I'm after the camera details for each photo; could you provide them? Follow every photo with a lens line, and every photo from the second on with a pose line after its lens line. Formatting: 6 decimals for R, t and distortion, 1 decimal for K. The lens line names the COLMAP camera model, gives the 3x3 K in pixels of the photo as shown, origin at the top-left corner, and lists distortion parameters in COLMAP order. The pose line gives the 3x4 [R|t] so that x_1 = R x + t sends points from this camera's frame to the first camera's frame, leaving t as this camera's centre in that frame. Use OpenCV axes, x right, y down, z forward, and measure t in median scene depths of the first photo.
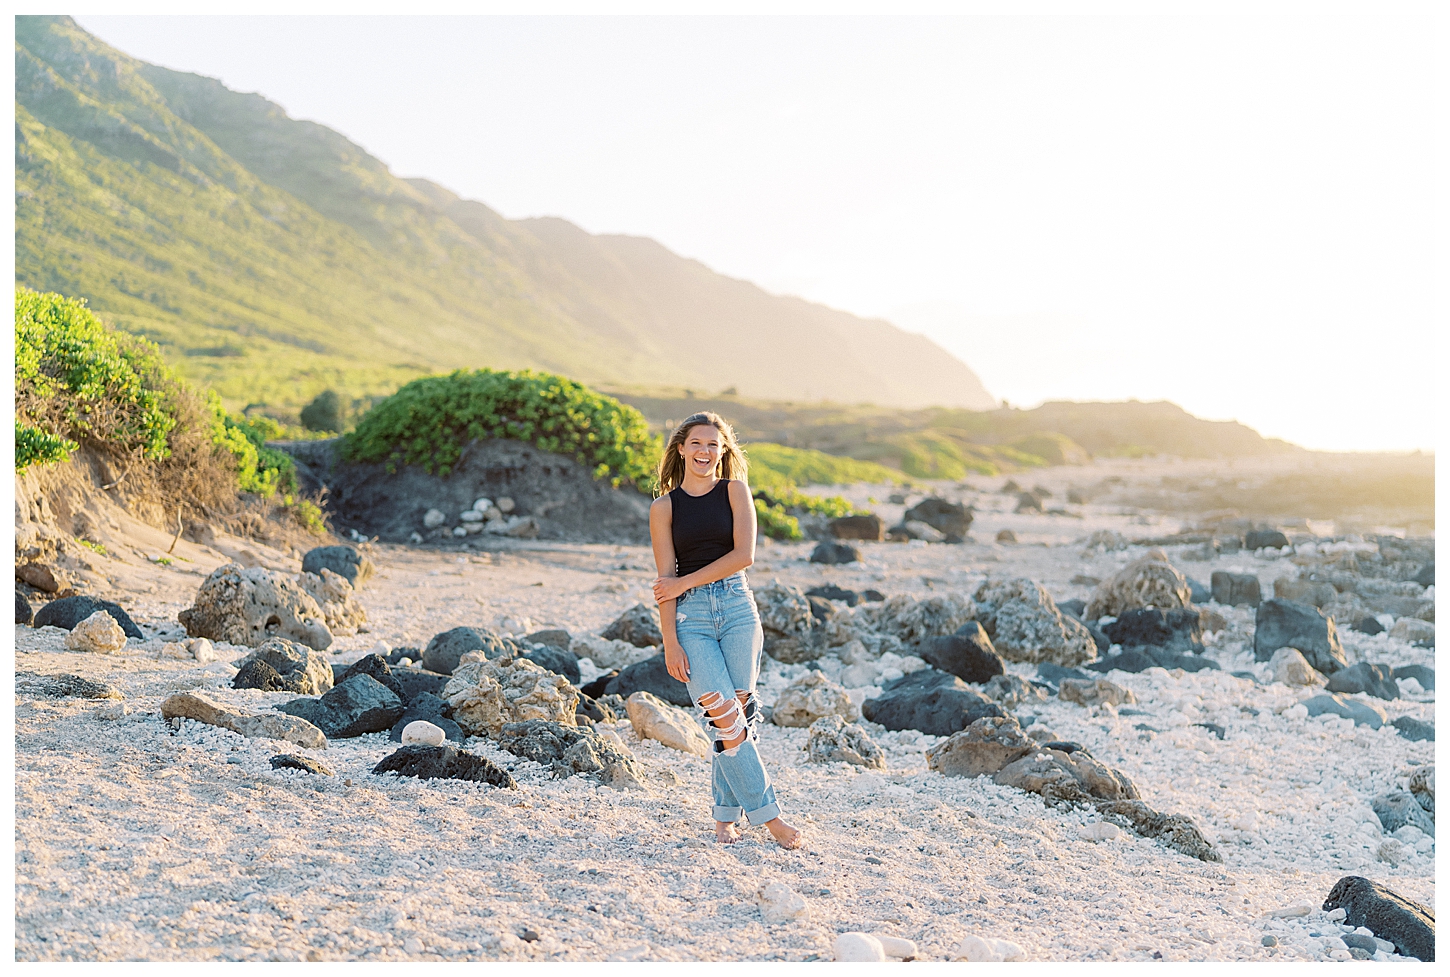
lens RADIAL K [[2080.6, 0, 725.0], [0, 2080.6, 488.5], [0, 0, 1]] dist [0.038465, 0.339774]
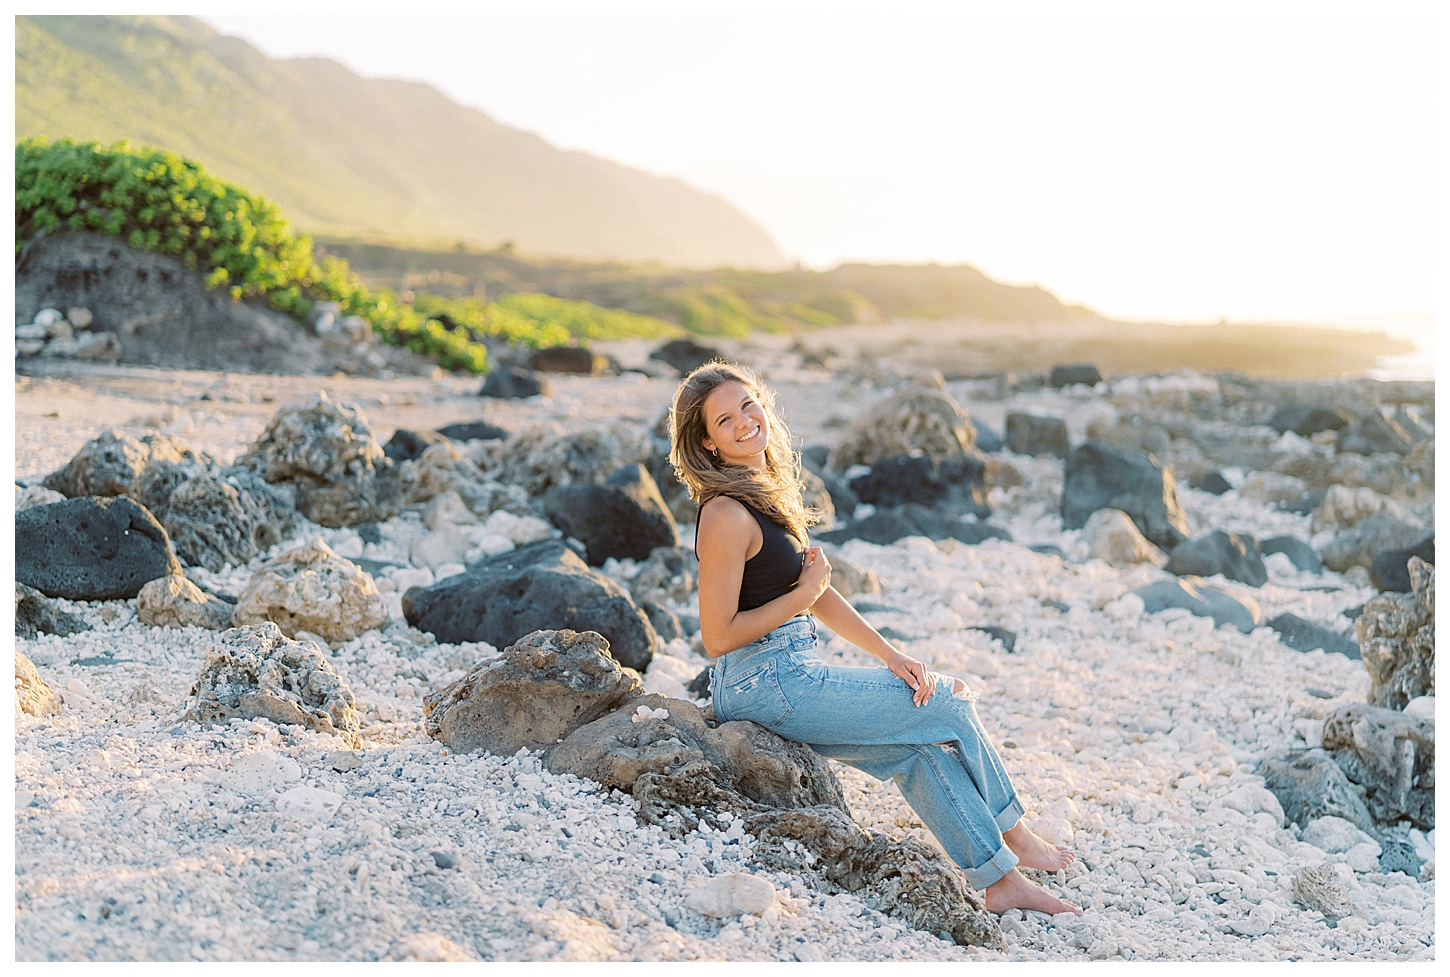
lens RADIAL K [[2080.6, 0, 725.0], [0, 2080.6, 488.5], [0, 0, 1]] dist [0.038465, 0.339774]
pose [[0.995655, 0.008461, 0.092733, 0.073645], [-0.013997, 0.998147, 0.059210, 0.027948], [-0.092060, -0.060251, 0.993929, 0.305571]]
